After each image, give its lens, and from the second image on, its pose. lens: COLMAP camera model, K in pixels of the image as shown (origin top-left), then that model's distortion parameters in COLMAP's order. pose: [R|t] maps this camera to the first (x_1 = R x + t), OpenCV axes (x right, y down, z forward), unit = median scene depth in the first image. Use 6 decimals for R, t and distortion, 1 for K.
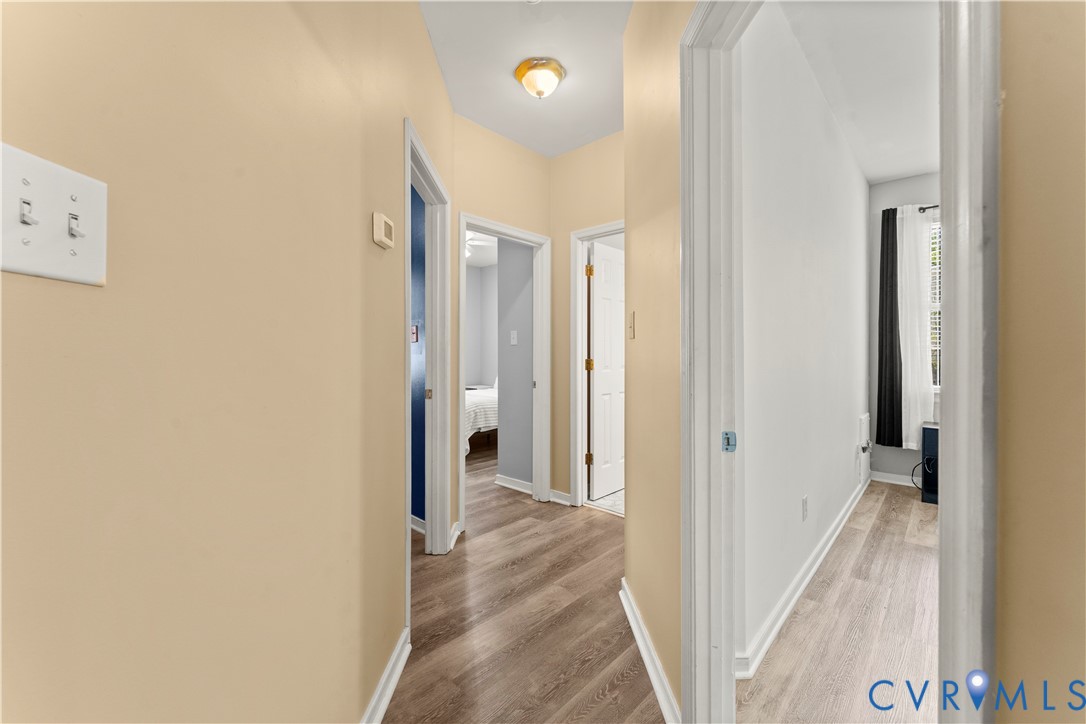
lens RADIAL K [[437.6, 0, 544.7], [0, 437.6, 356.6], [0, 0, 1]] dist [0.002714, -0.001592]
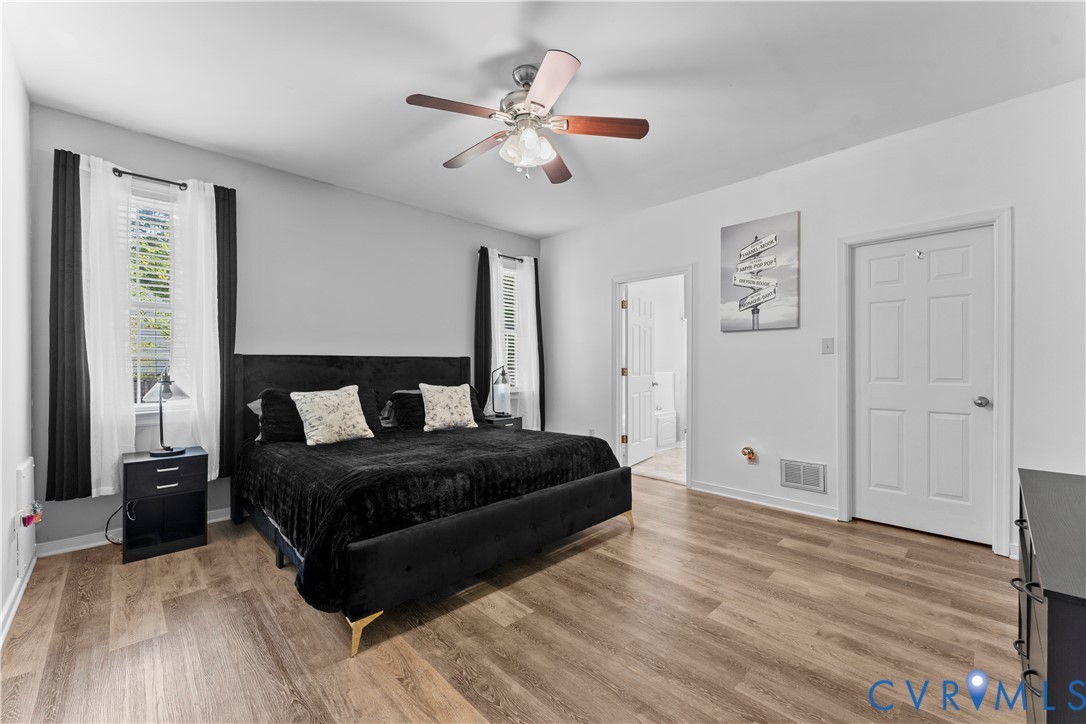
lens RADIAL K [[437.6, 0, 546.4], [0, 437.6, 364.7], [0, 0, 1]] dist [0.002714, -0.001592]
pose [[0.052439, -0.004519, 0.998614, 0.148984], [0.004348, 0.999981, 0.004297, -0.005718], [-0.998615, 0.004116, 0.052457, 0.228284]]
